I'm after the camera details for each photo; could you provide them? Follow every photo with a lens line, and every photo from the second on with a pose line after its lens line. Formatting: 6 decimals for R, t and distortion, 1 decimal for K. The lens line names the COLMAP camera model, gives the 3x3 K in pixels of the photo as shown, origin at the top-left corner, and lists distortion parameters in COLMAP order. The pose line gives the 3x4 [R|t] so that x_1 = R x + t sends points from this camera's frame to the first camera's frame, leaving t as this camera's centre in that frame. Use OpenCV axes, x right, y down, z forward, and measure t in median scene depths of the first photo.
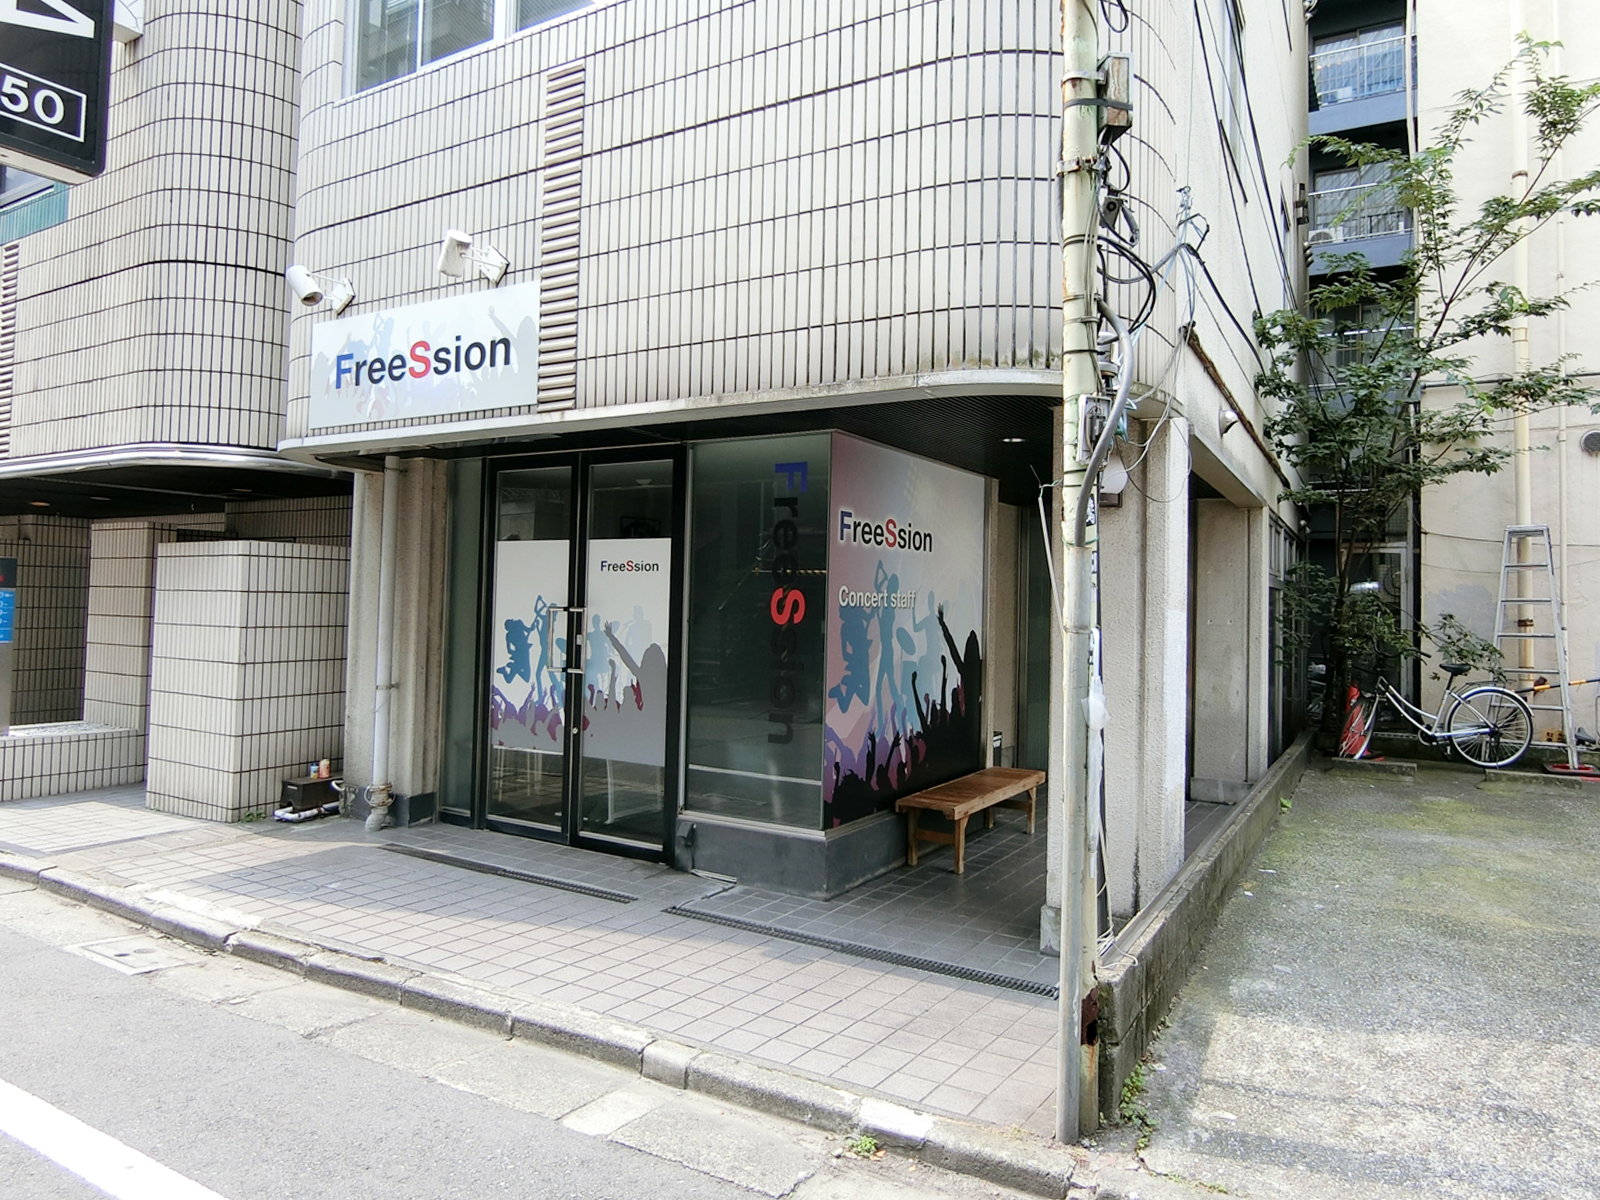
lens RADIAL K [[1002.0, 0, 800.0], [0, 1002.0, 564.0], [0, 0, 1]] dist [-0.006011, -0.004322]
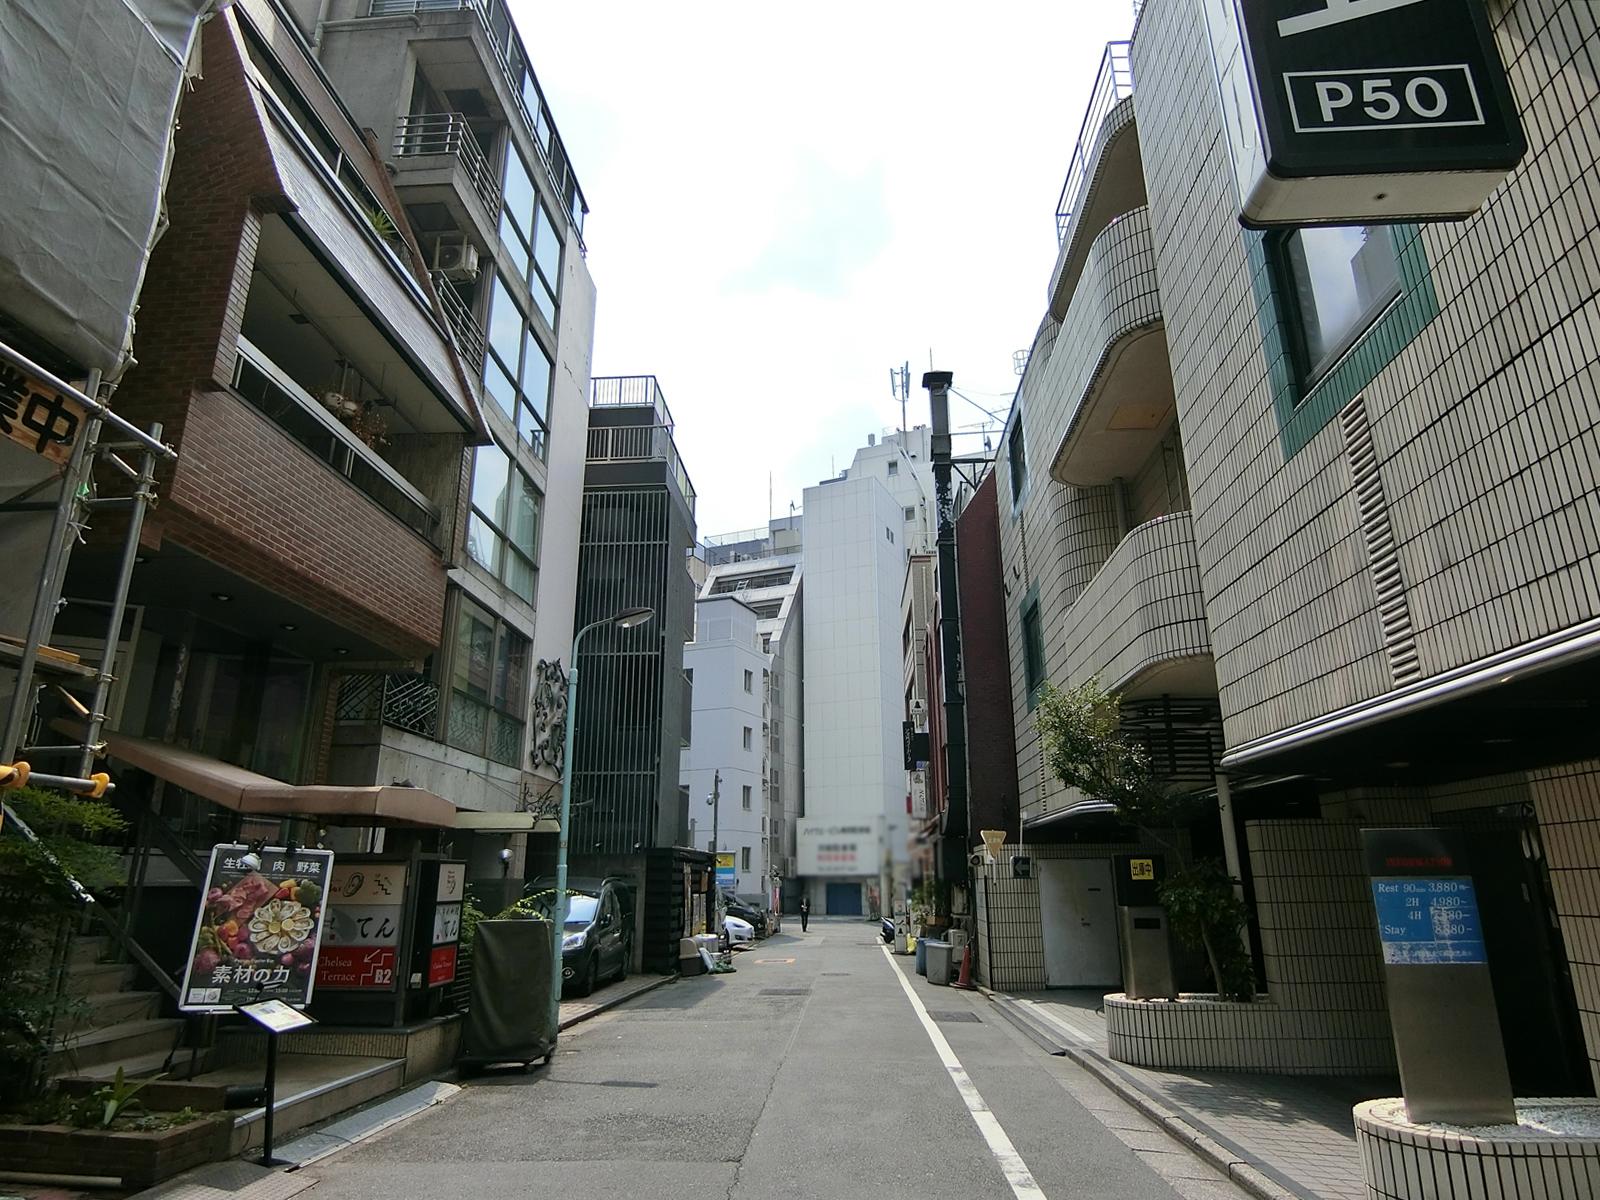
lens RADIAL K [[916.8, 0, 800.0], [0, 916.8, 600.0], [0, 0, 1]] dist [-0.001584, -0.000746]
pose [[0.444779, -0.283624, -0.849547, -0.509138], [0.049918, 0.954911, -0.292666, 0.006145], [0.894248, 0.087764, 0.438882, 0.392363]]
